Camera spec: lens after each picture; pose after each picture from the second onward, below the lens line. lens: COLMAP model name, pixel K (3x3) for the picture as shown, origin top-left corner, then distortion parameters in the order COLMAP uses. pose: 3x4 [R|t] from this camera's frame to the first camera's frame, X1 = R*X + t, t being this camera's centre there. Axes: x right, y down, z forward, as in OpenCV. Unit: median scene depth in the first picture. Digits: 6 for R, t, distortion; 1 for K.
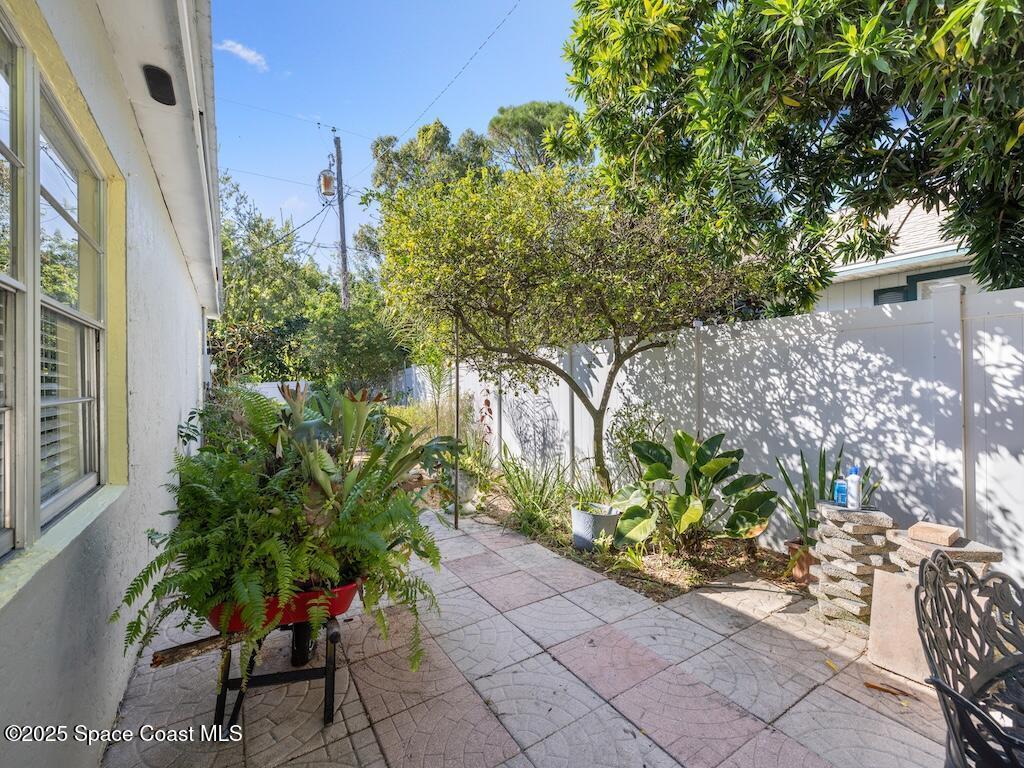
lens RADIAL K [[441.2, 0, 512.0], [0, 441.2, 384.0], [0, 0, 1]] dist [0.001971, 0.000278]
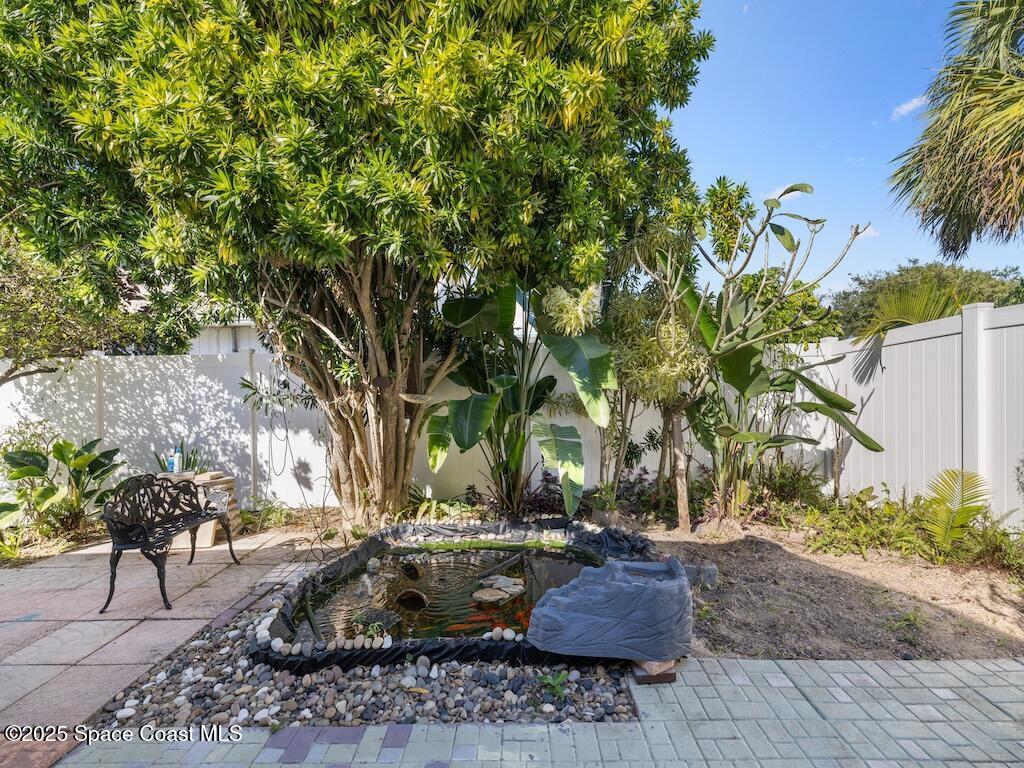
lens RADIAL K [[444.6, 0, 506.9], [0, 444.6, 386.3], [0, 0, 1]] dist [0.001606, 0.000361]
pose [[0.549568, 0.003646, 0.835441, 0.008723], [0.015239, 0.999780, -0.014388, -0.011185], [-0.835310, 0.020639, 0.549391, -0.771842]]
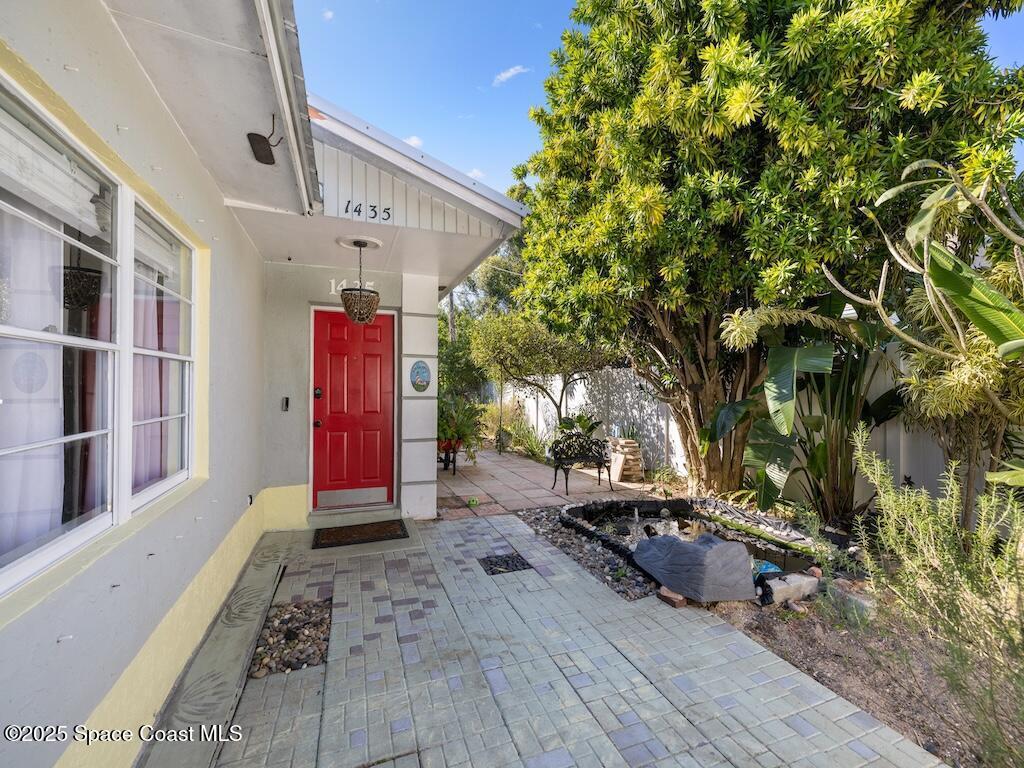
lens RADIAL K [[444.6, 0, 506.9], [0, 444.6, 386.3], [0, 0, 1]] dist [0.001606, 0.000361]
pose [[0.974384, 0.015714, -0.224341, 0.514447], [-0.017154, 0.999843, -0.004470, -0.030005], [0.224236, 0.008204, 0.974500, -1.532200]]
